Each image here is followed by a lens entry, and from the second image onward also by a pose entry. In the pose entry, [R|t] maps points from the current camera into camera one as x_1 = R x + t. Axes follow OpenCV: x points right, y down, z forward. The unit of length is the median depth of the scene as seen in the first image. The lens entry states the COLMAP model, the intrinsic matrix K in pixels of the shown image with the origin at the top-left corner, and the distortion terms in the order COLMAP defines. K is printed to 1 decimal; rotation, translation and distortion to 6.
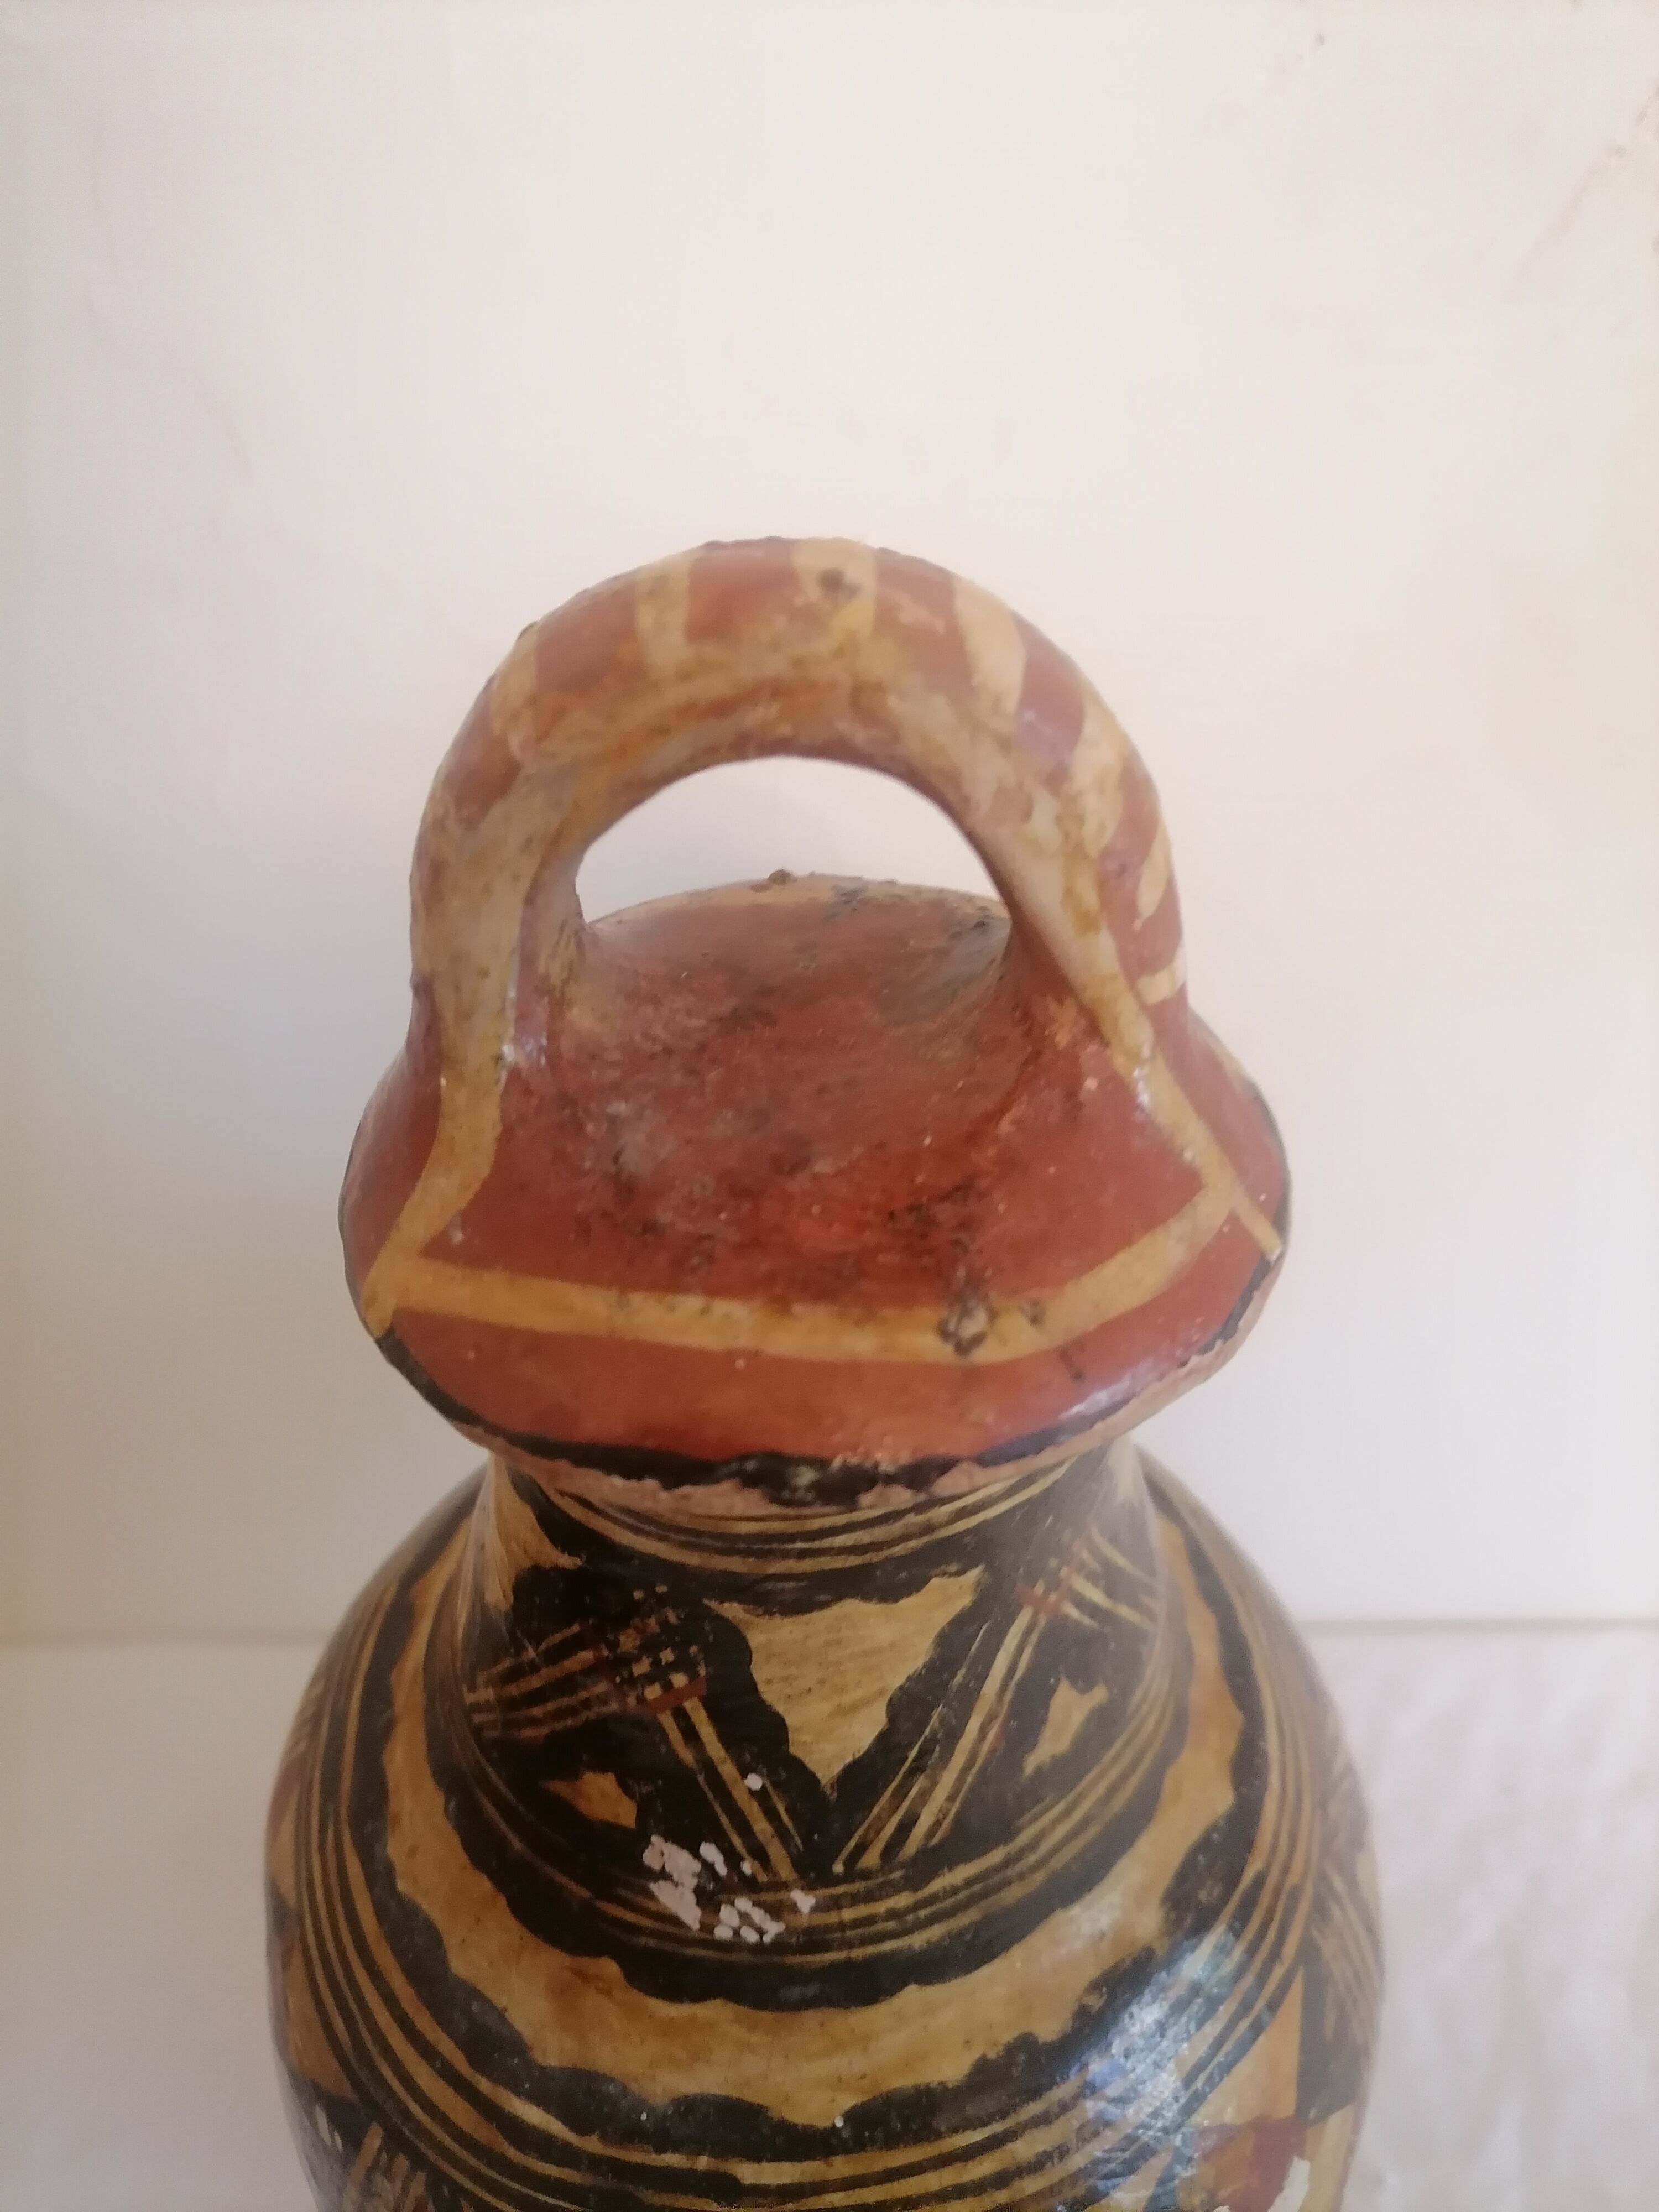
lens RADIAL K [[1700.6, 0, 823.1], [0, 1700.6, 1101.4], [0, 0, 1]] dist [0.014543, -0.031608]
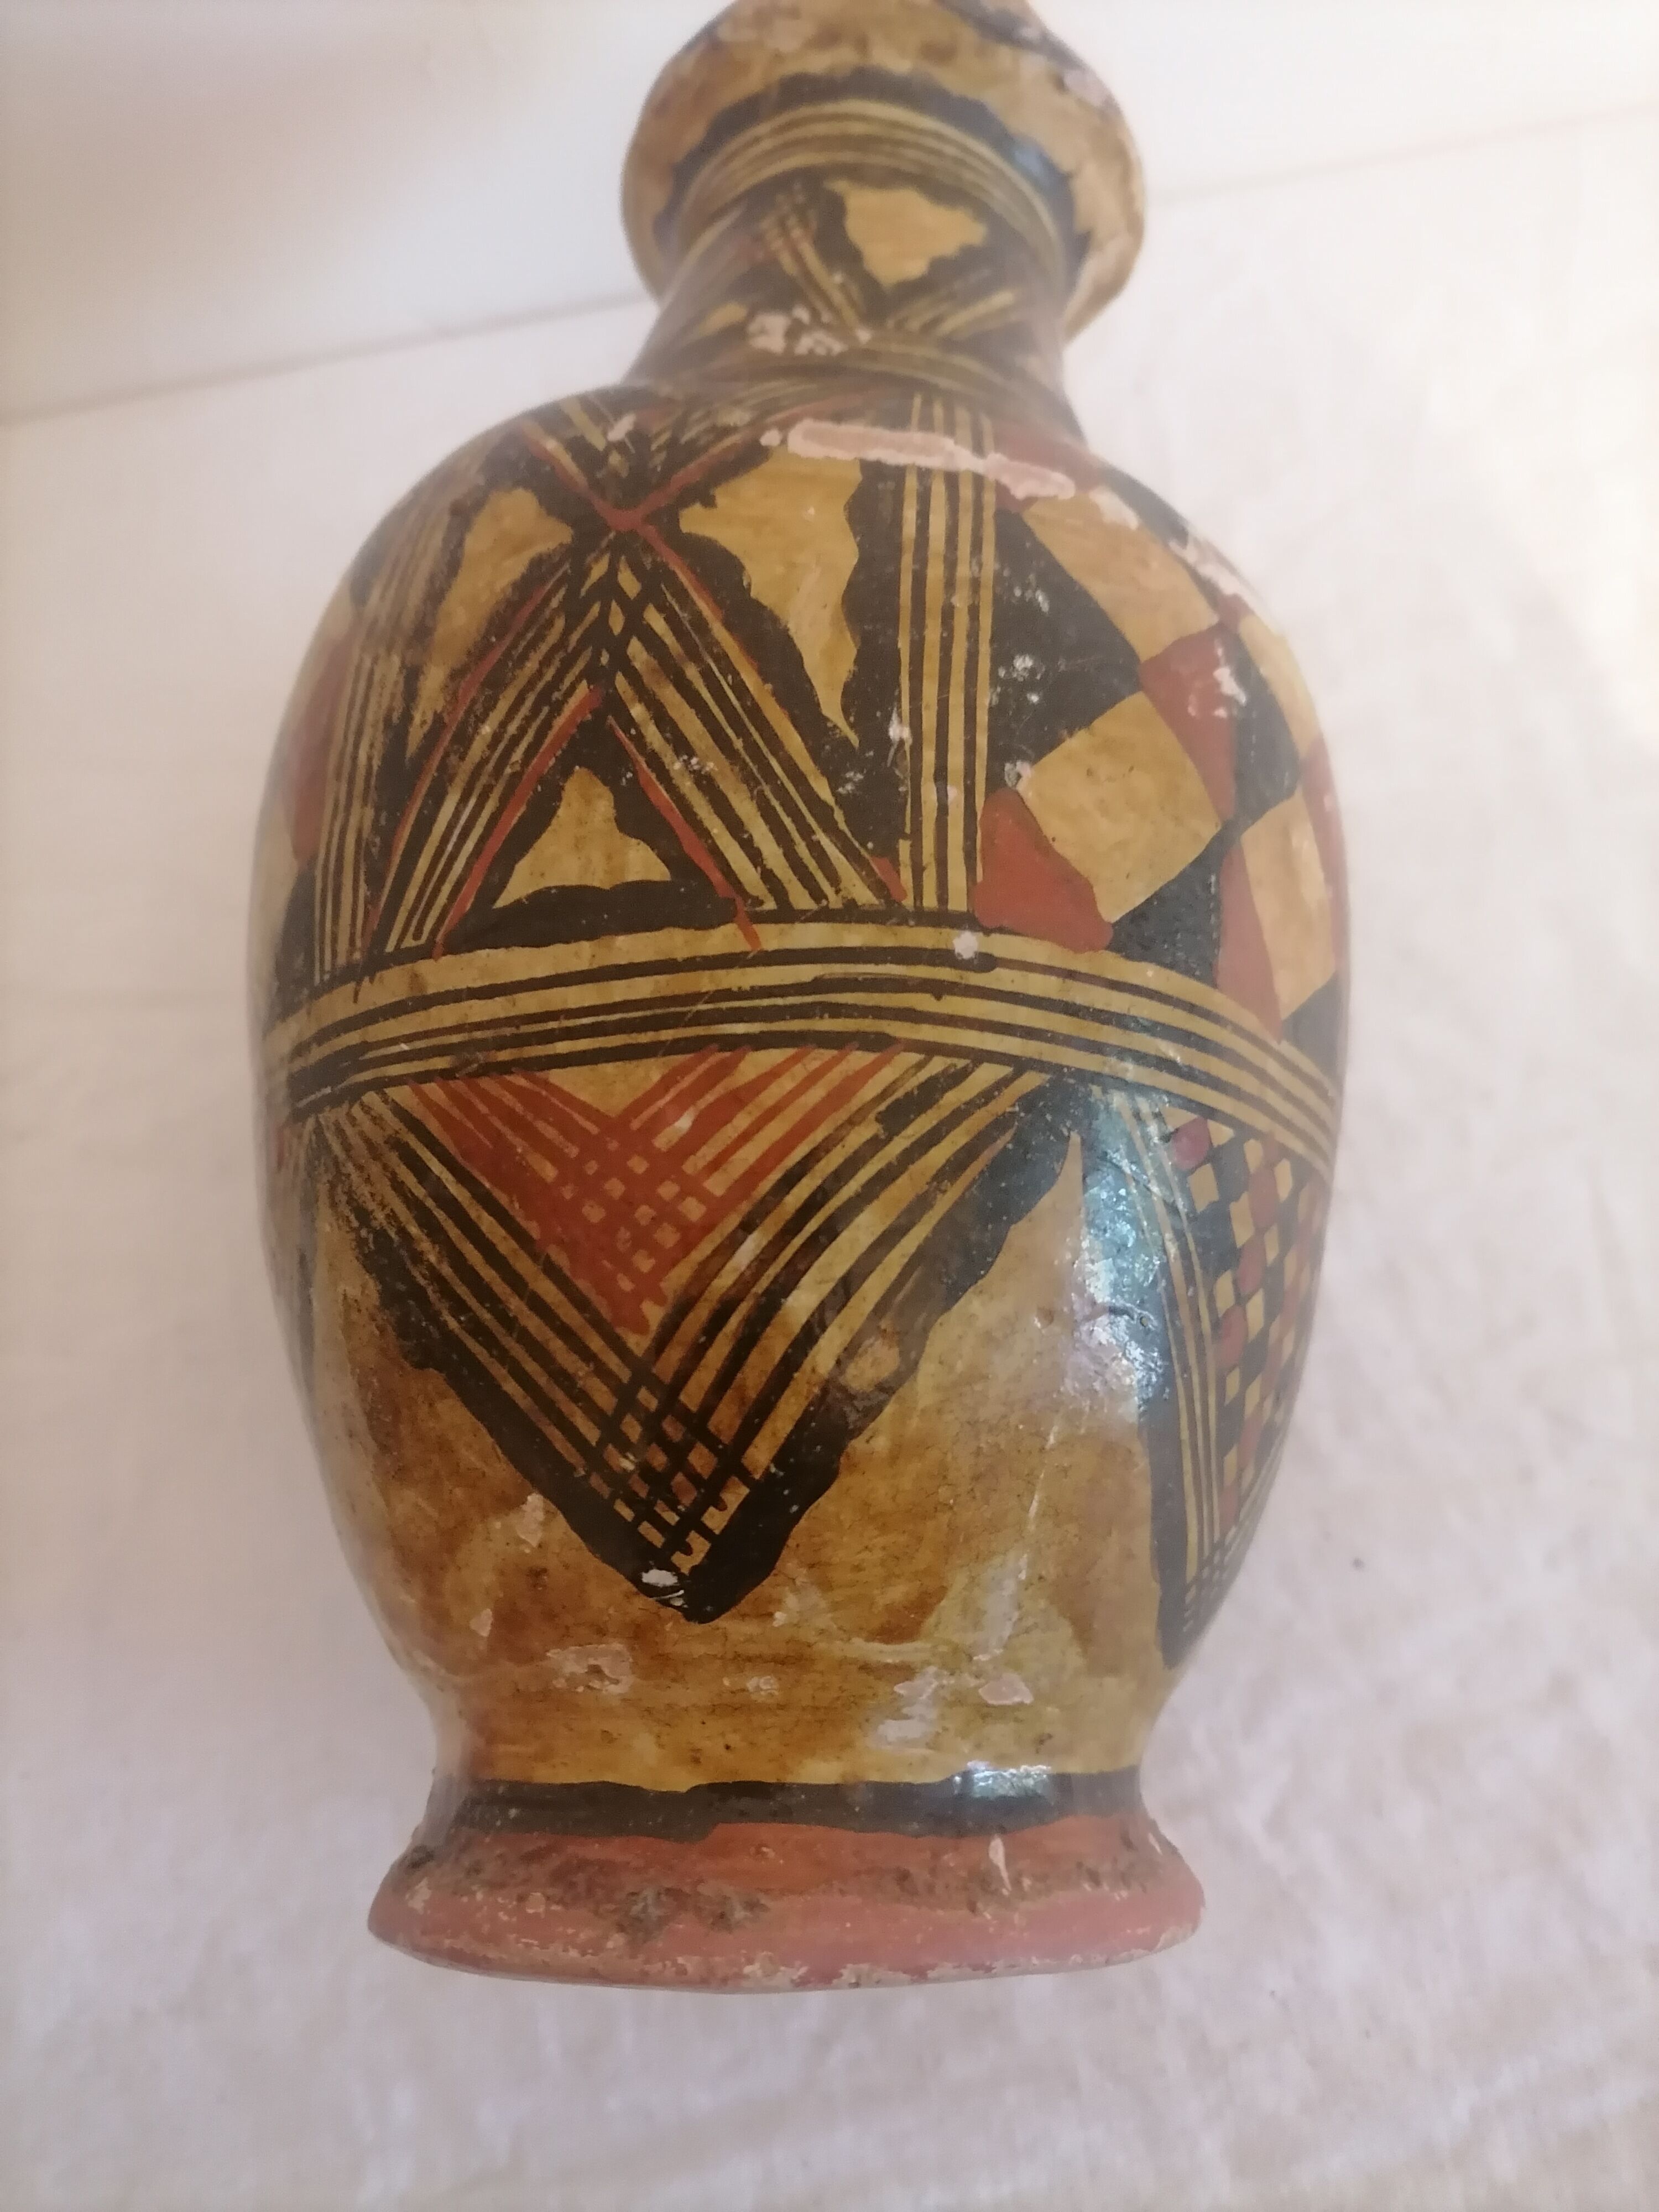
lens RADIAL K [[1700.6, 0, 834.0], [0, 1700.6, 1106.8], [0, 0, 1]] dist [0.014543, -0.031608]
pose [[0.990281, 0.131441, 0.045455, -0.015630], [-0.033947, 0.545383, -0.837499, 1.972770], [-0.134872, 0.827817, 0.544544, 0.773191]]
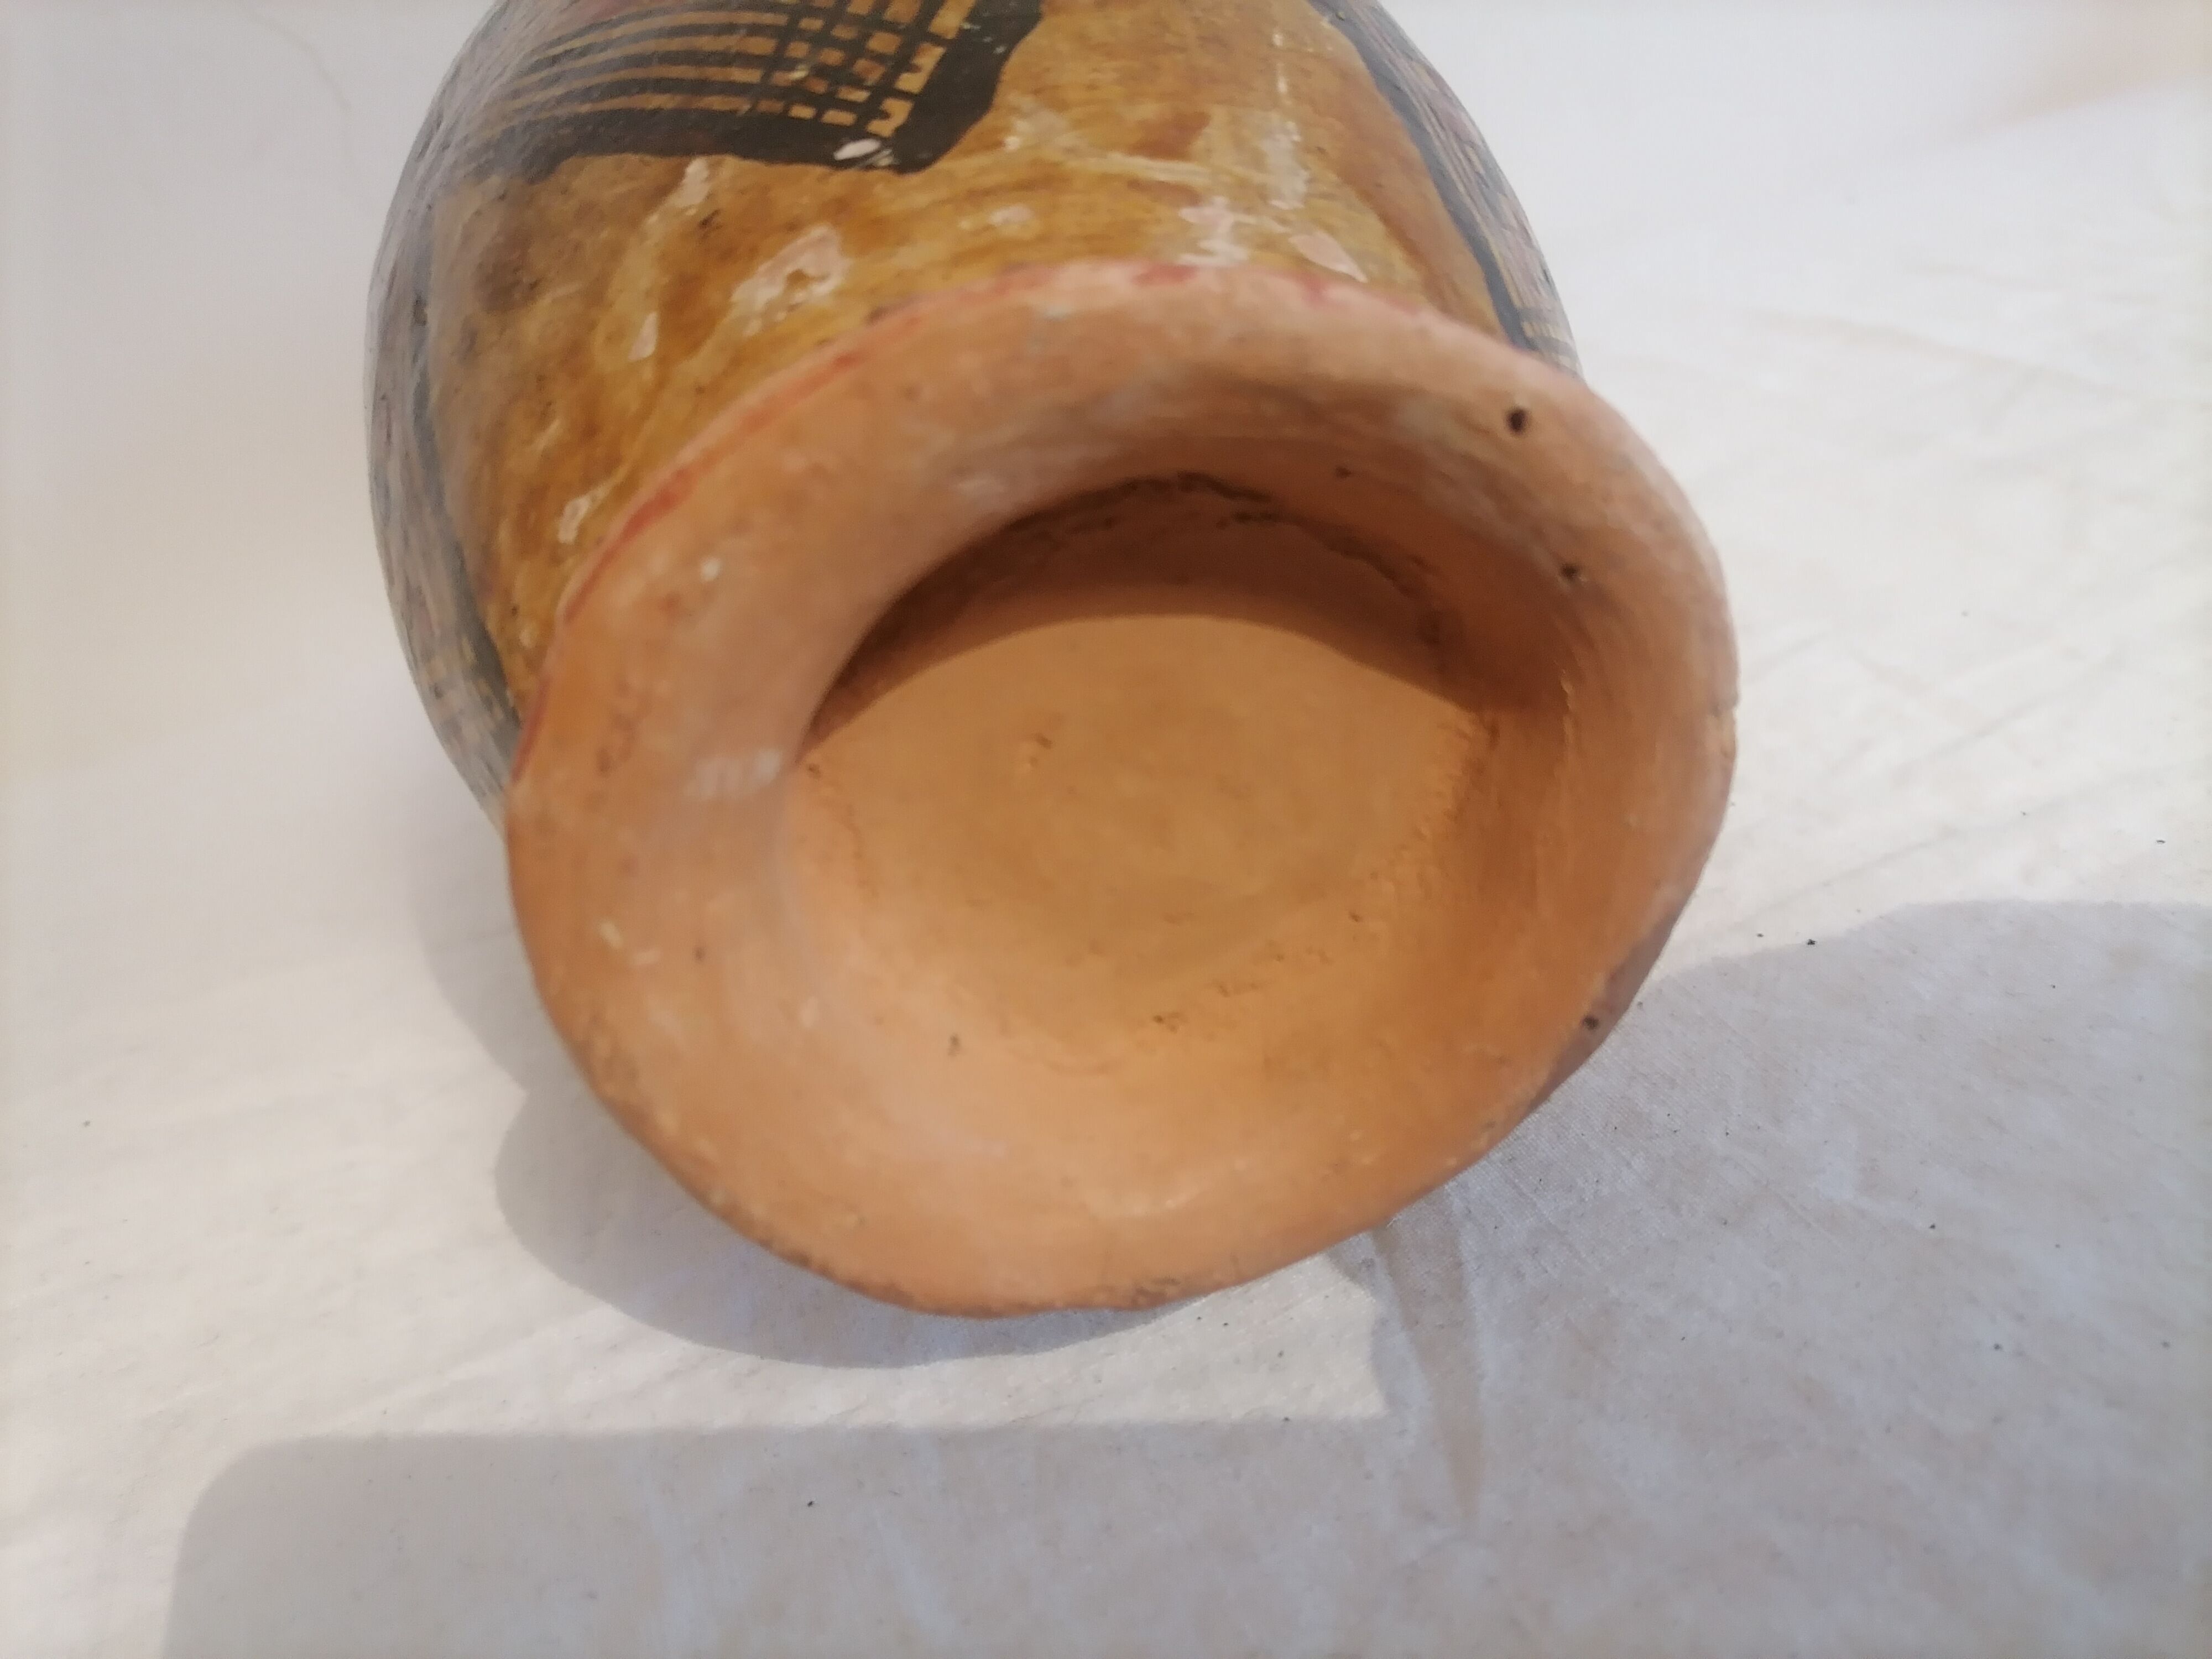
lens RADIAL K [[1700.6, 0, 1103.9], [0, 1700.6, 829.5], [0, 0, 1]] dist [0.014543, -0.031608]
pose [[0.994077, -0.073640, 0.079924, -0.007551], [0.070315, -0.124921, -0.989672, 2.052274], [0.082863, 0.989430, -0.119003, 1.965322]]
